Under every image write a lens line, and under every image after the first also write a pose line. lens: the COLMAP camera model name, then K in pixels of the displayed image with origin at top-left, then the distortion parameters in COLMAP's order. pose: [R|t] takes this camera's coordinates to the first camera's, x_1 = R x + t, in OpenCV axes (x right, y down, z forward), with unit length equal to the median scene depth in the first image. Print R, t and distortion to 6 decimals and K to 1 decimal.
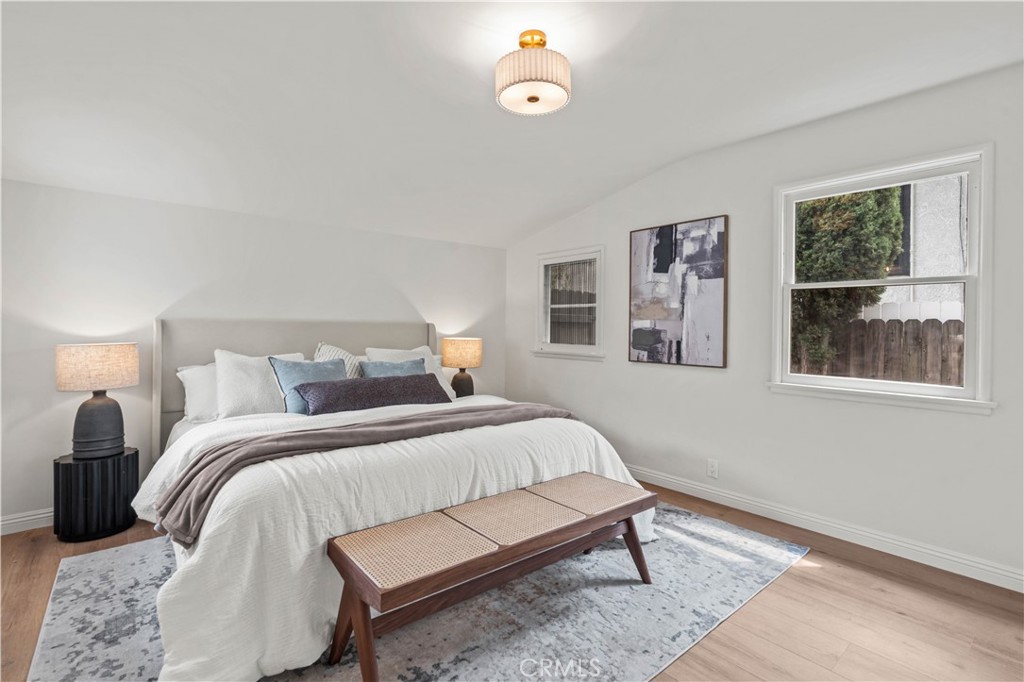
lens RADIAL K [[476.0, 0, 514.7], [0, 476.0, 329.8], [0, 0, 1]] dist [0.000412, 0.000002]
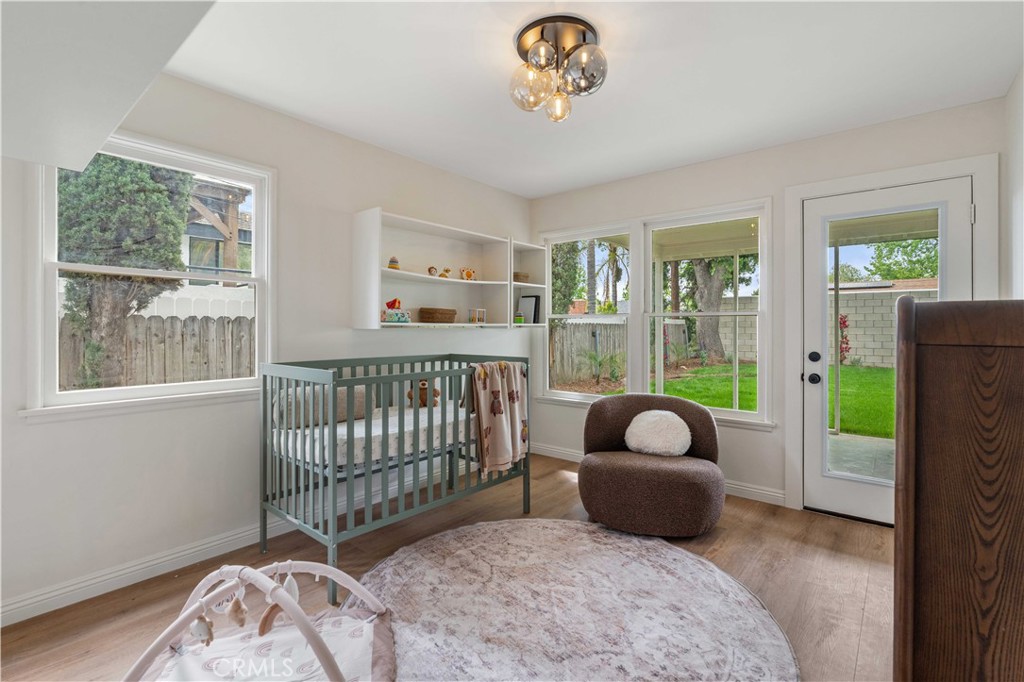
lens RADIAL K [[476.0, 0, 514.7], [0, 476.0, 329.8], [0, 0, 1]] dist [0.000412, 0.000002]
pose [[-0.185372, -0.008293, 0.982633, -0.250991], [0.005078, 0.999943, 0.009397, 0.000058], [-0.982655, 0.006731, -0.185319, 0.525752]]
